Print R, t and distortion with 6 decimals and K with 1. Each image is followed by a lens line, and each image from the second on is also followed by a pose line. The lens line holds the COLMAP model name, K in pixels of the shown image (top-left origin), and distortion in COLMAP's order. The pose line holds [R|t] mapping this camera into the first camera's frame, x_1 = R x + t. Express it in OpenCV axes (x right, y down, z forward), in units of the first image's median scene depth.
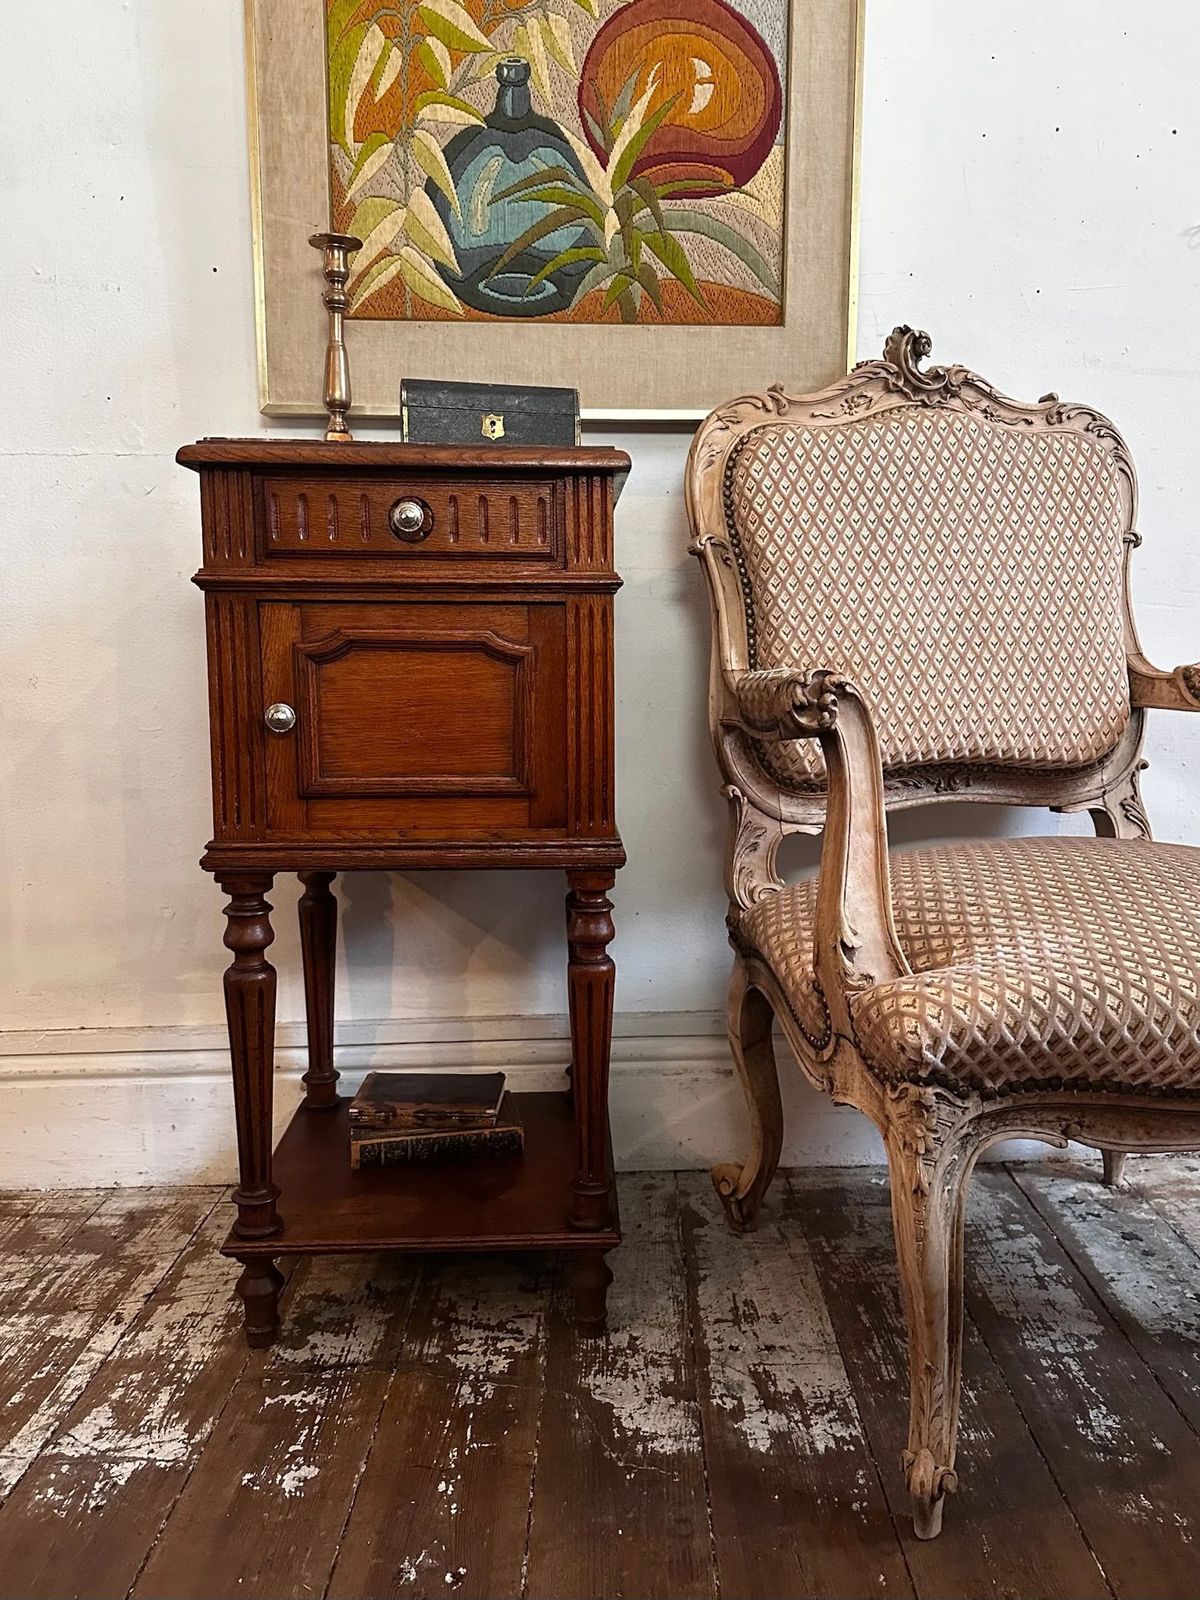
lens RADIAL K [[1193.3, 0, 621.1], [0, 1193.3, 780.6], [0, 0, 1]] dist [0.010083, -0.019489]
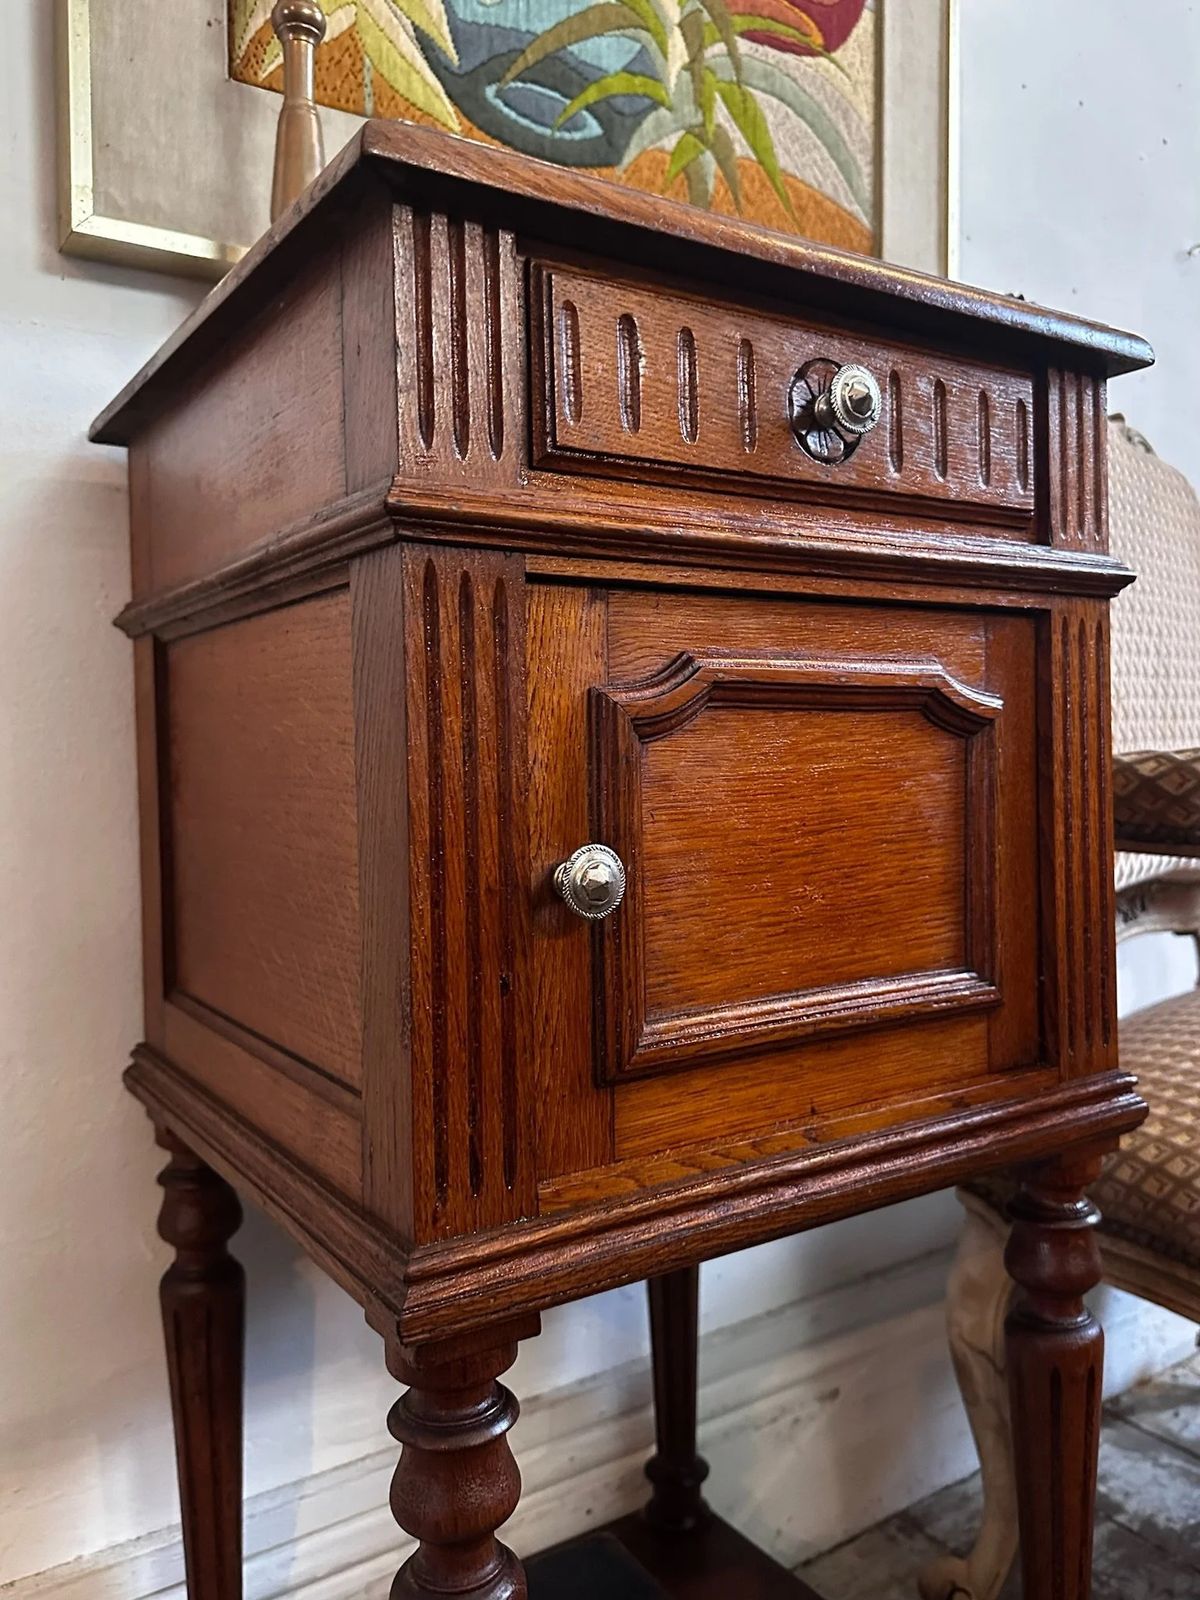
lens RADIAL K [[1235.7, 0, 634.1], [0, 1235.7, 777.0], [0, 0, 1]] dist [0.012665, -0.016551]
pose [[0.857476, -0.028607, 0.513729, -0.398147], [0.081022, 0.993504, -0.079912, -0.044574], [-0.508105, 0.110146, 0.854223, 0.542911]]
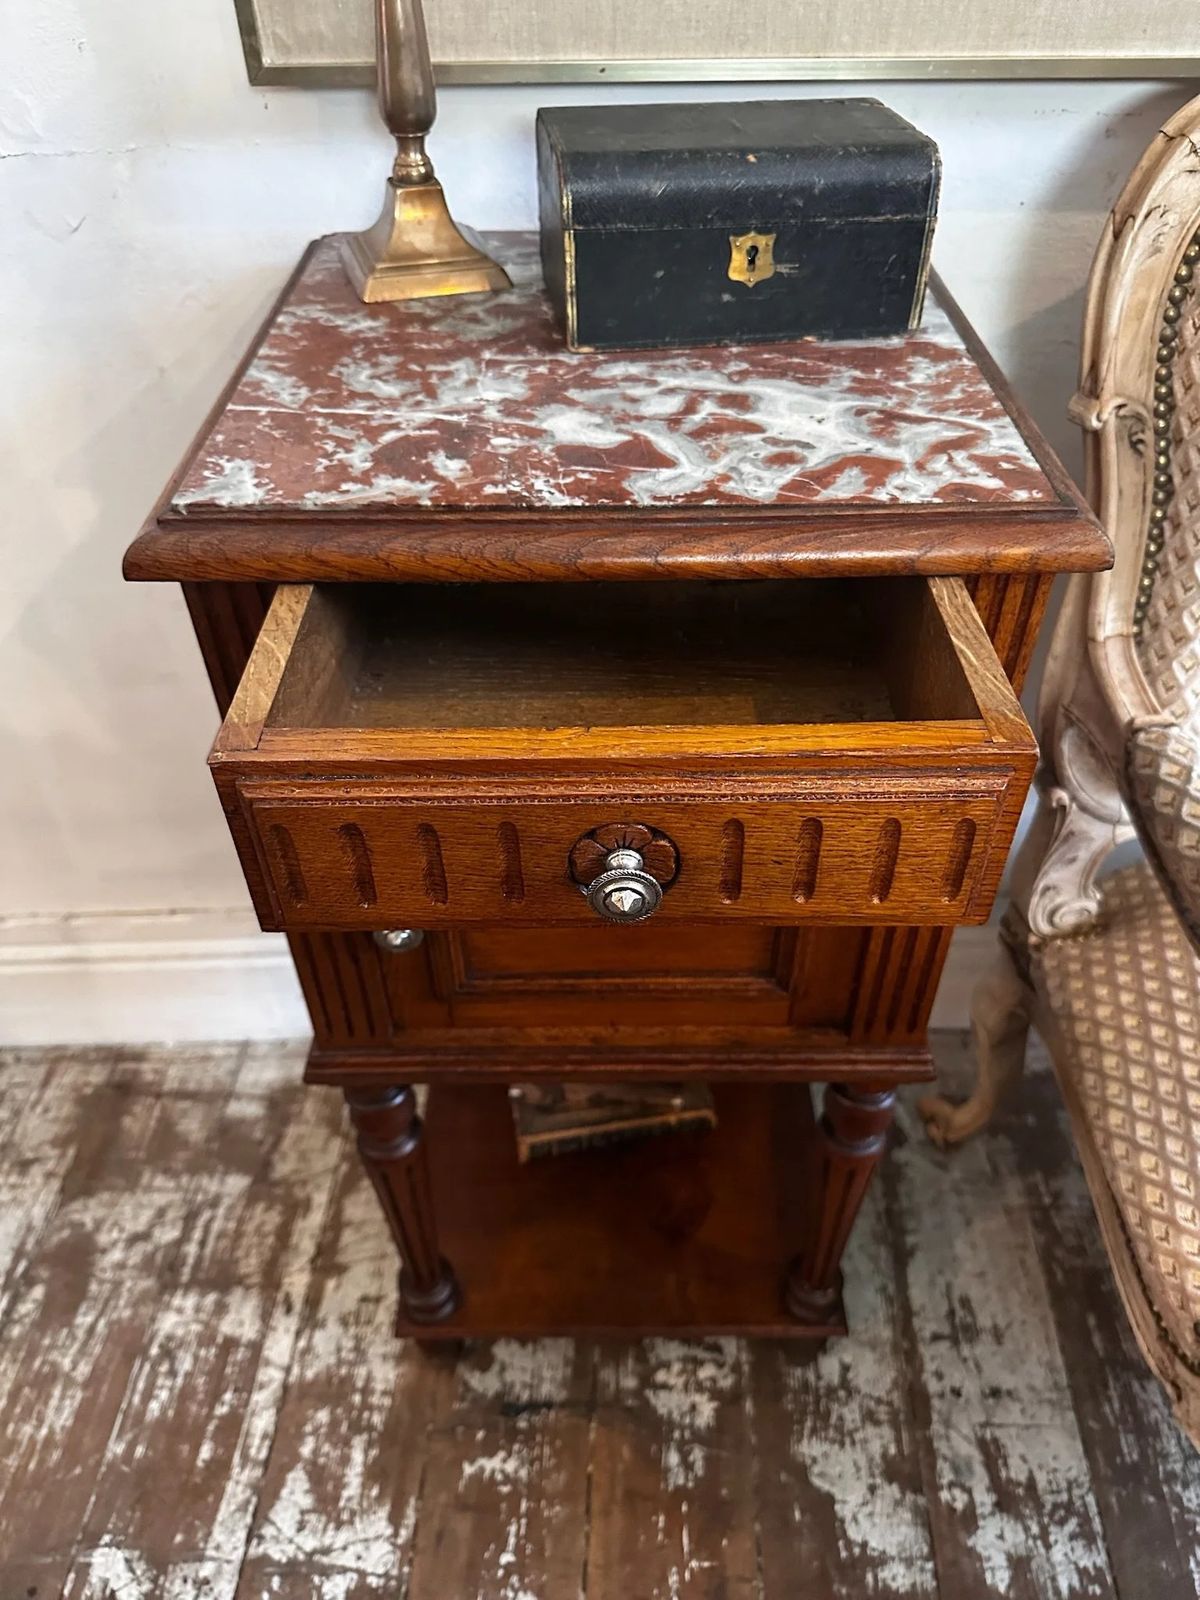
lens RADIAL K [[1143.2, 0, 611.0], [0, 1143.2, 796.7], [0, 0, 1]] dist [-0.000575, -0.013964]
pose [[0.998611, 0.027818, -0.044740, -0.130343], [0.002950, 0.818373, 0.574680, -0.365741], [0.052600, -0.574014, 0.817155, 0.478738]]
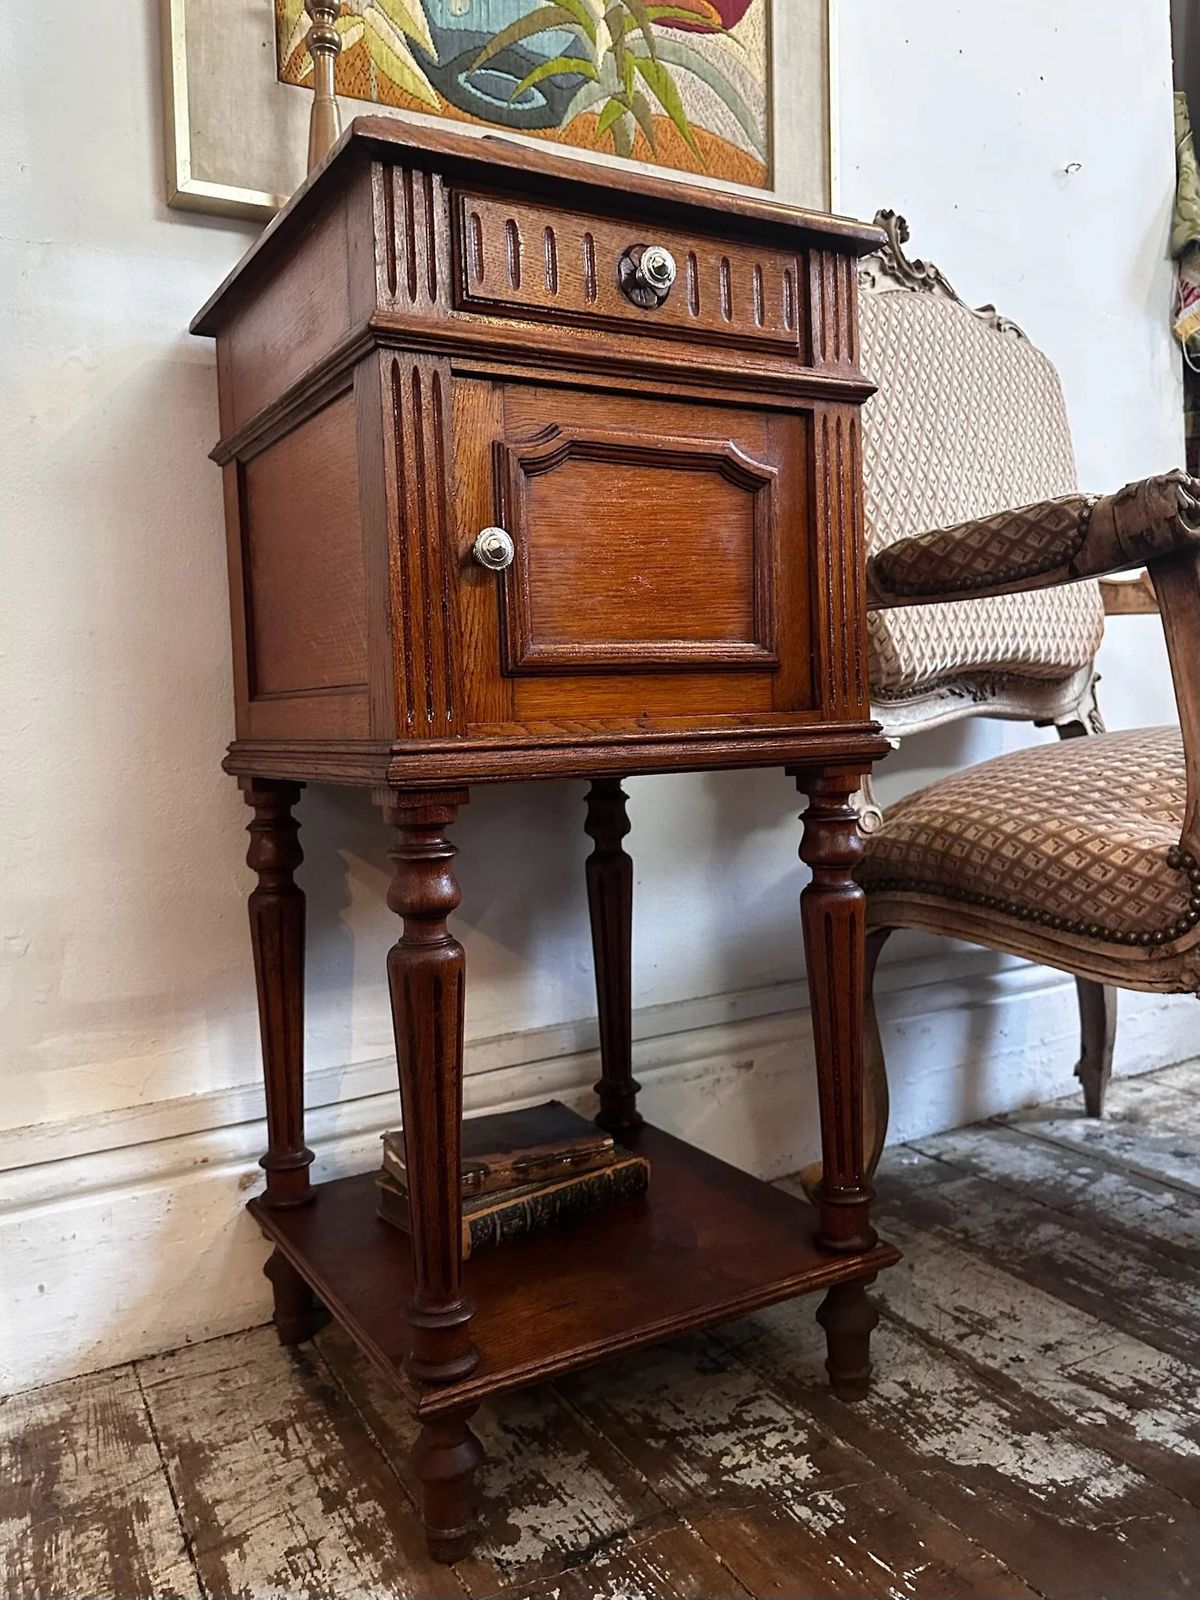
lens RADIAL K [[1235.7, 0, 582.5], [0, 1235.7, 745.2], [0, 0, 1]] dist [0.012665, -0.016551]
pose [[0.894212, -0.046184, 0.445254, -0.462099], [0.088980, 0.993154, -0.075686, 0.094723], [-0.438710, 0.107298, 0.892200, 0.312068]]
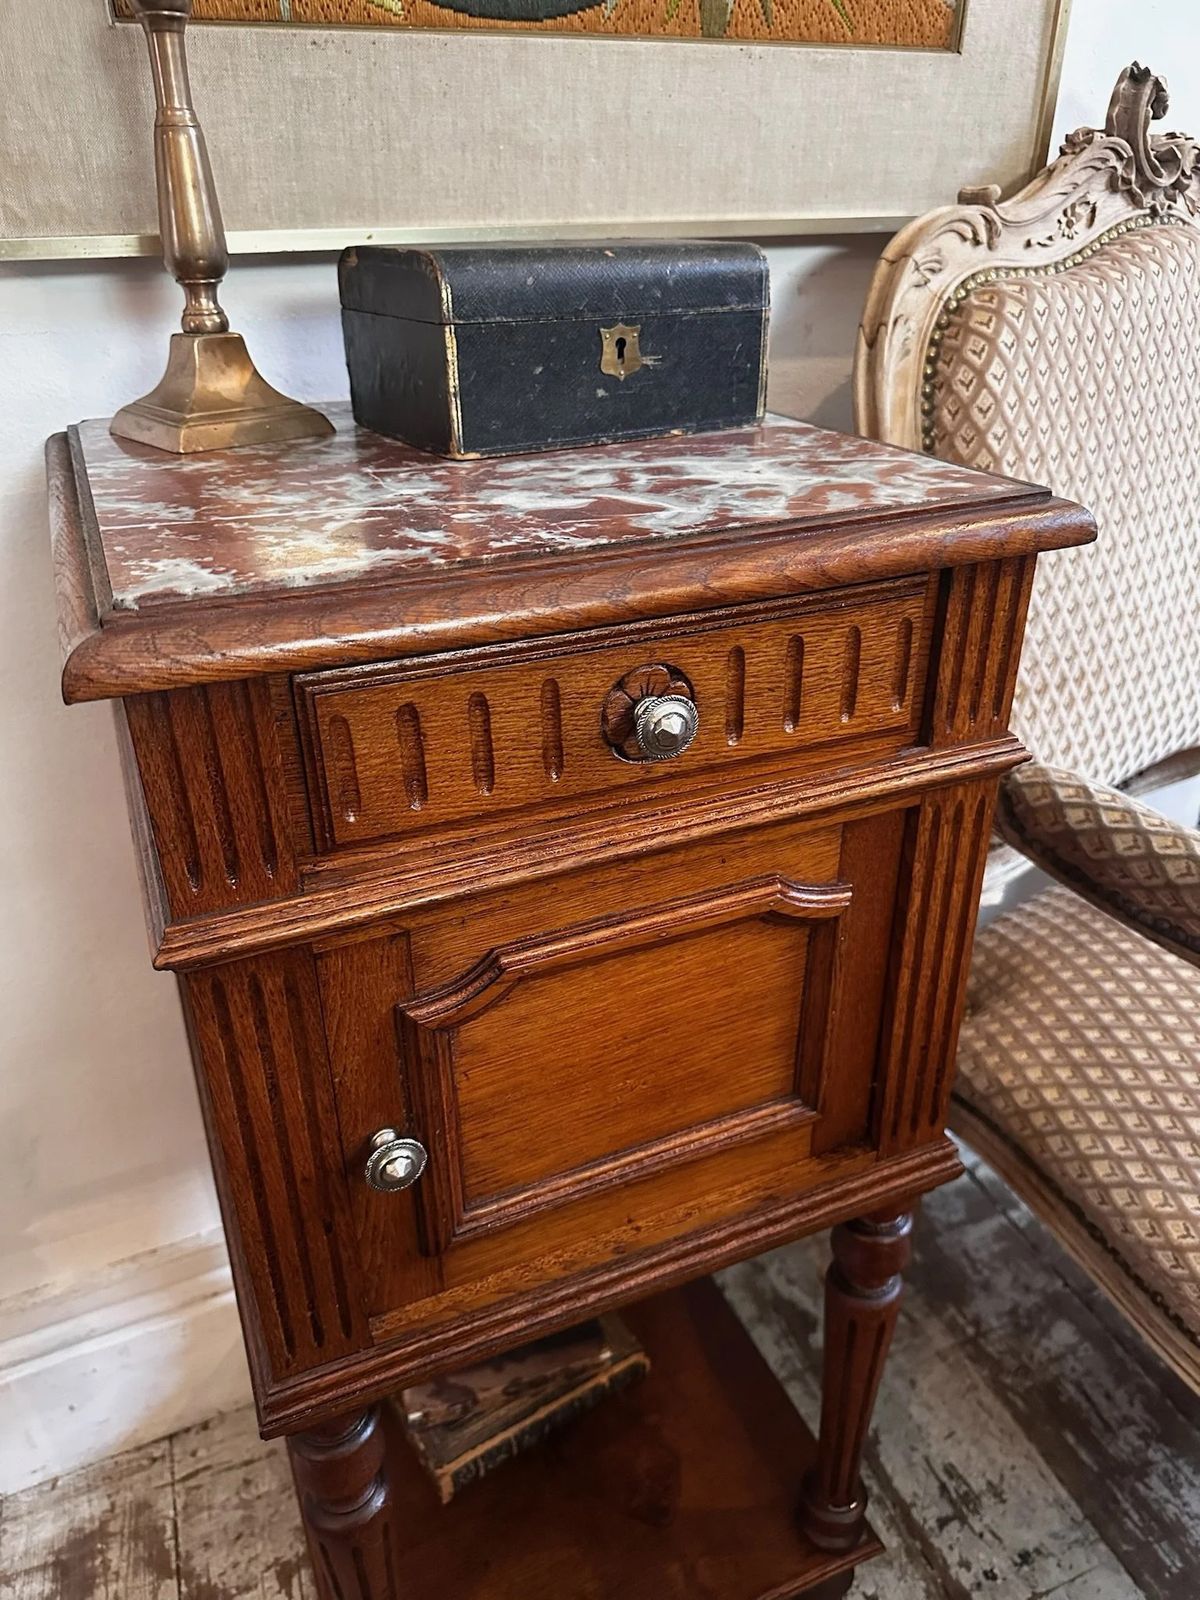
lens RADIAL K [[1143.2, 0, 595.9], [0, 1143.2, 801.4], [0, 0, 1]] dist [-0.000575, -0.013964]
pose [[0.936819, -0.175106, 0.302834, -0.270757], [0.056147, 0.929740, 0.363910, -0.283147], [-0.345280, -0.323914, 0.880830, 0.522350]]
